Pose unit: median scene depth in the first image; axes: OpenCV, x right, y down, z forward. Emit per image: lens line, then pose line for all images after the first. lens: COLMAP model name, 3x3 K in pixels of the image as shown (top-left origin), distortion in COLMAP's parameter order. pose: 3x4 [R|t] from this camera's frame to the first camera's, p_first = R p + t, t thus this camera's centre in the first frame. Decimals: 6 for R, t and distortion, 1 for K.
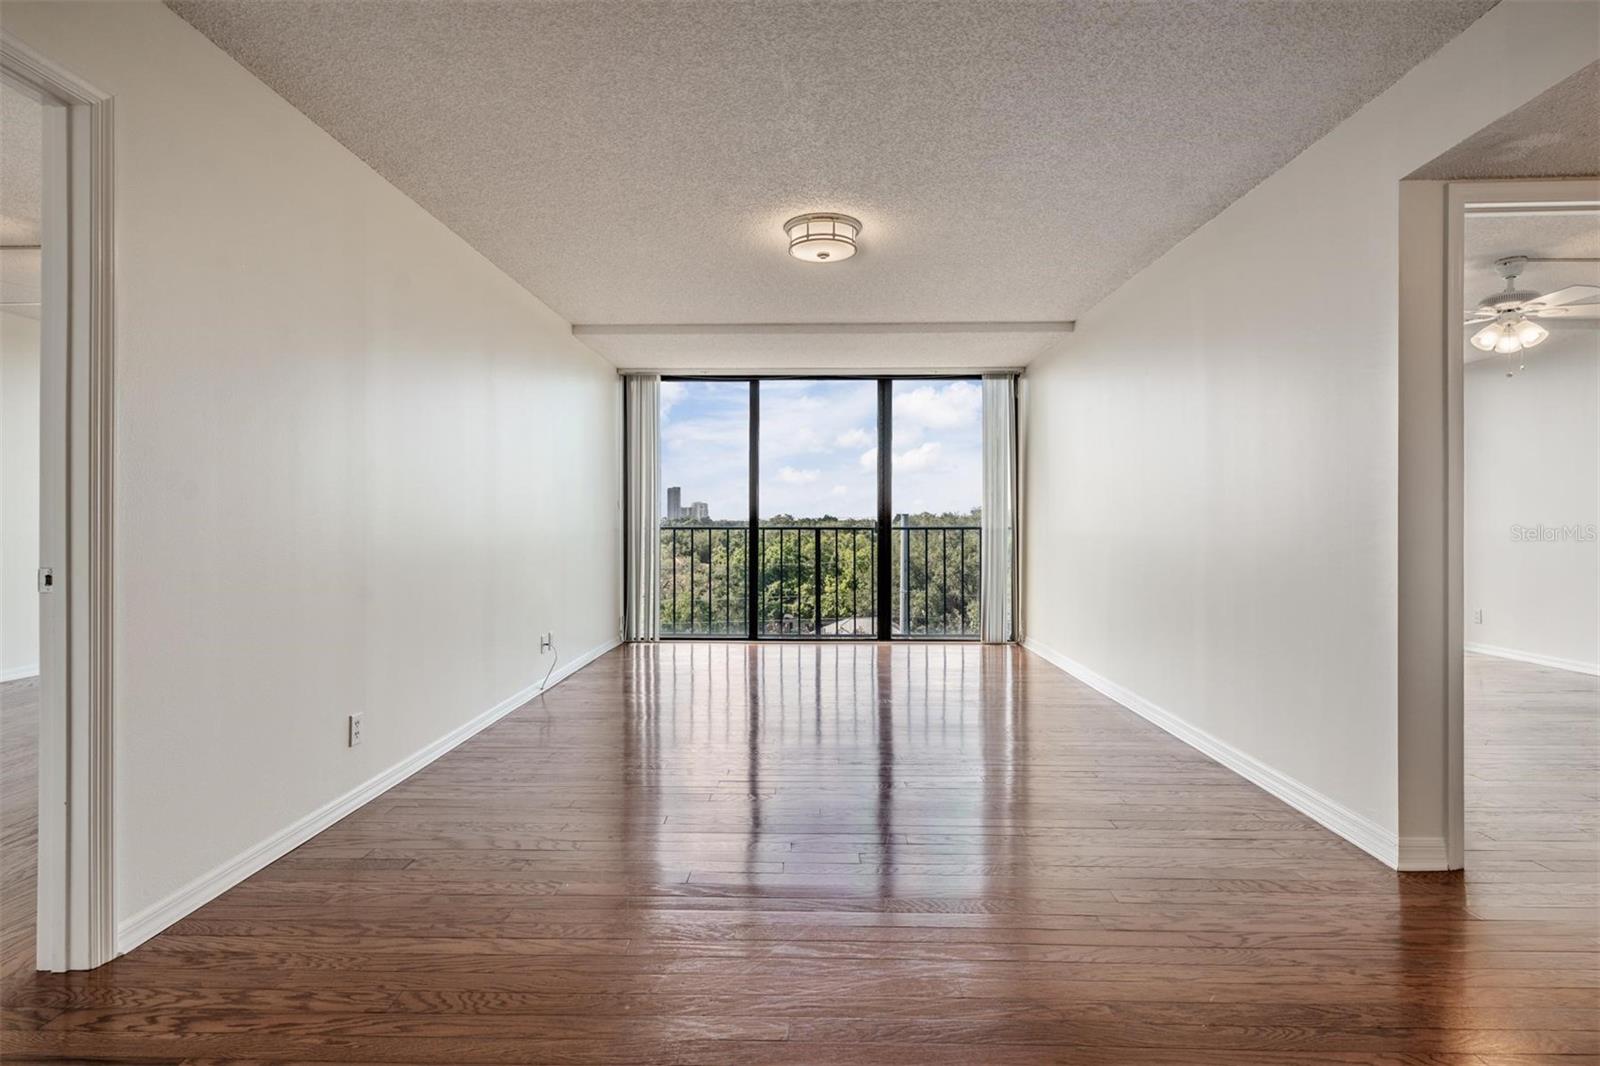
lens RADIAL K [[791.3, 0, 799.0], [0, 791.3, 526.5], [0, 0, 1]] dist [0.003700, -0.001881]
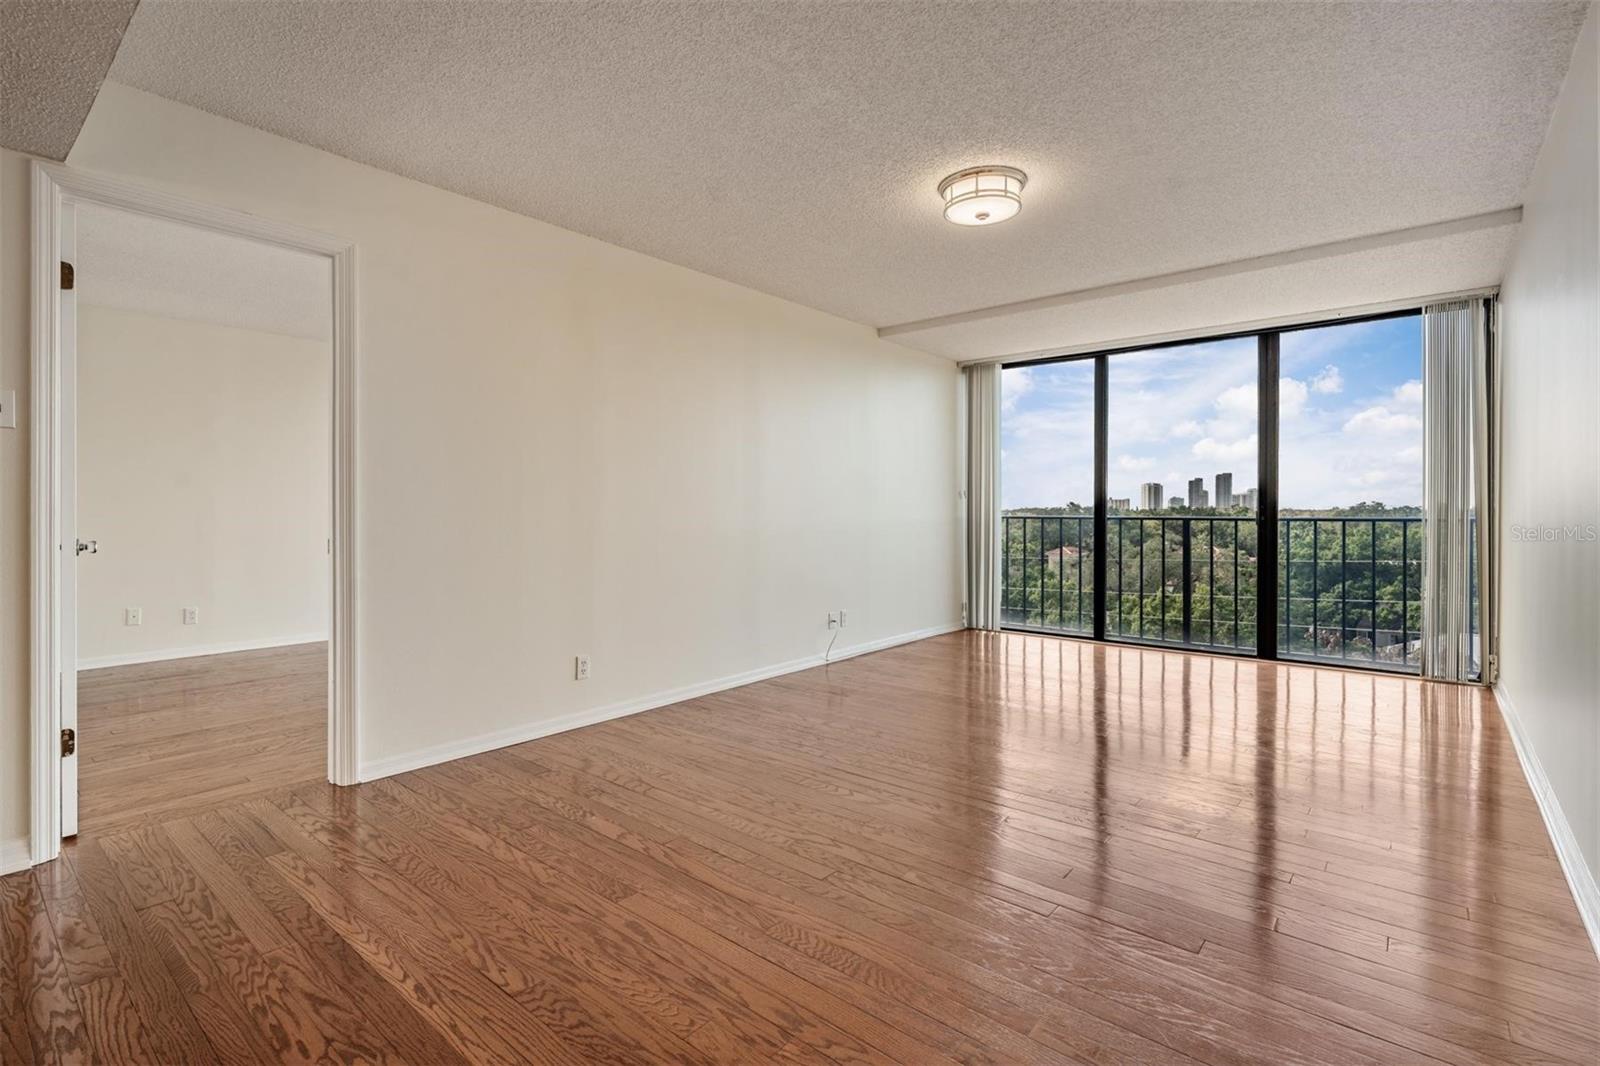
lens RADIAL K [[747.1, 0, 793.2], [0, 747.1, 520.8], [0, 0, 1]] dist [0.000618, -0.000429]
pose [[0.775927, 0.008623, -0.630764, 0.215775], [-0.003819, 0.999952, 0.008972, -0.001133], [0.630812, -0.004552, 0.775923, 0.108434]]
